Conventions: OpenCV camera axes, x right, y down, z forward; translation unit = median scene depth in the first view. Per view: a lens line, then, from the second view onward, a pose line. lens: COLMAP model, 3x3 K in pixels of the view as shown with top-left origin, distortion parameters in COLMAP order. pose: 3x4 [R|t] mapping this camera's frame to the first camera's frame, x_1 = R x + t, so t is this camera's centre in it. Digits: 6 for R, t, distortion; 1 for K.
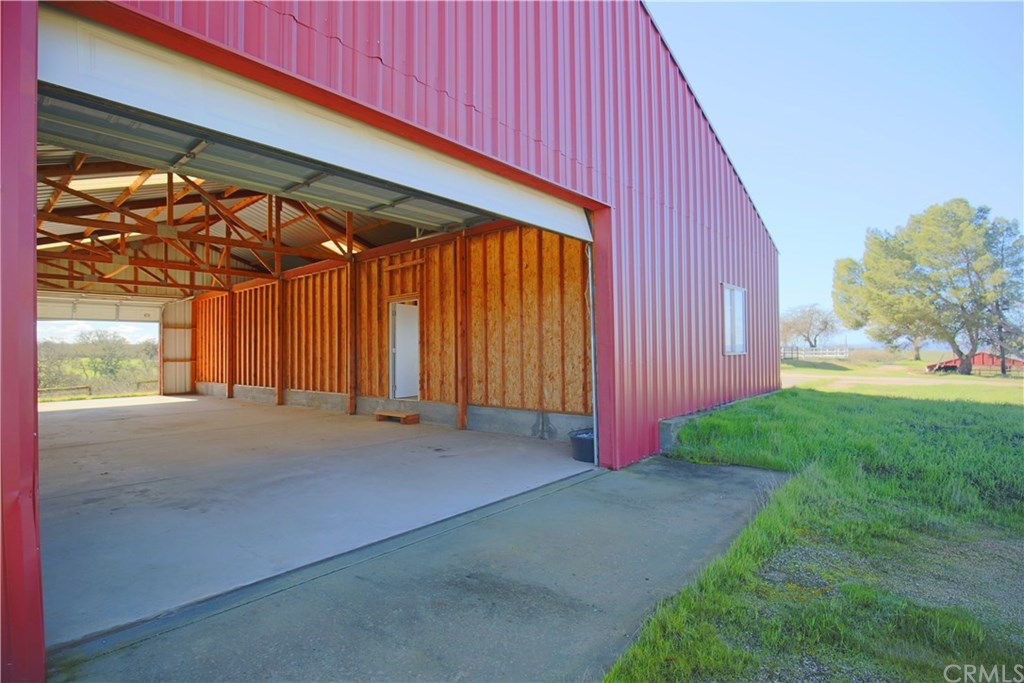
lens RADIAL K [[497.2, 0, 512.0], [0, 497.2, 341.5], [0, 0, 1]] dist [-0.001003, -0.000242]
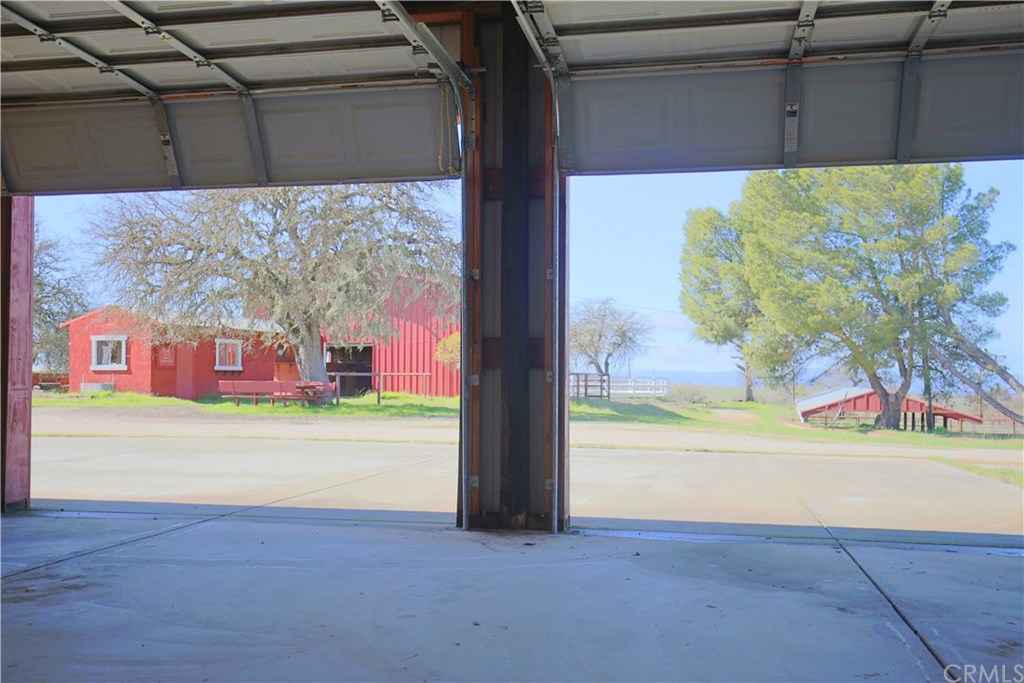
lens RADIAL K [[930.9, 0, 512.0], [0, 930.9, 341.5], [0, 0, 1]] dist [0.001224, -0.000248]
pose [[0.873230, 0.038706, 0.485769, 0.014570], [-0.029152, 0.999205, -0.027211, 0.007137], [-0.486436, 0.009600, 0.873663, 0.236575]]
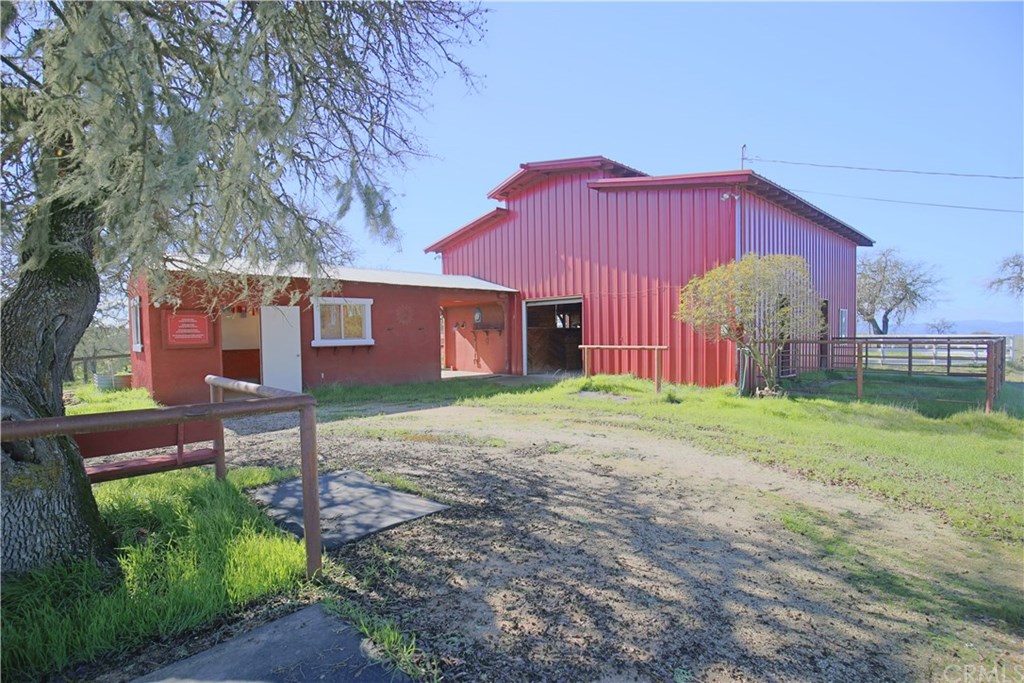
lens RADIAL K [[497.2, 0, 512.0], [0, 497.2, 341.5], [0, 0, 1]] dist [-0.001003, -0.000242]
pose [[0.997504, 0.007857, 0.070165, 0.307698], [-0.011292, 0.998750, 0.048698, -0.000944], [-0.069694, -0.049368, 0.996346, 0.860004]]
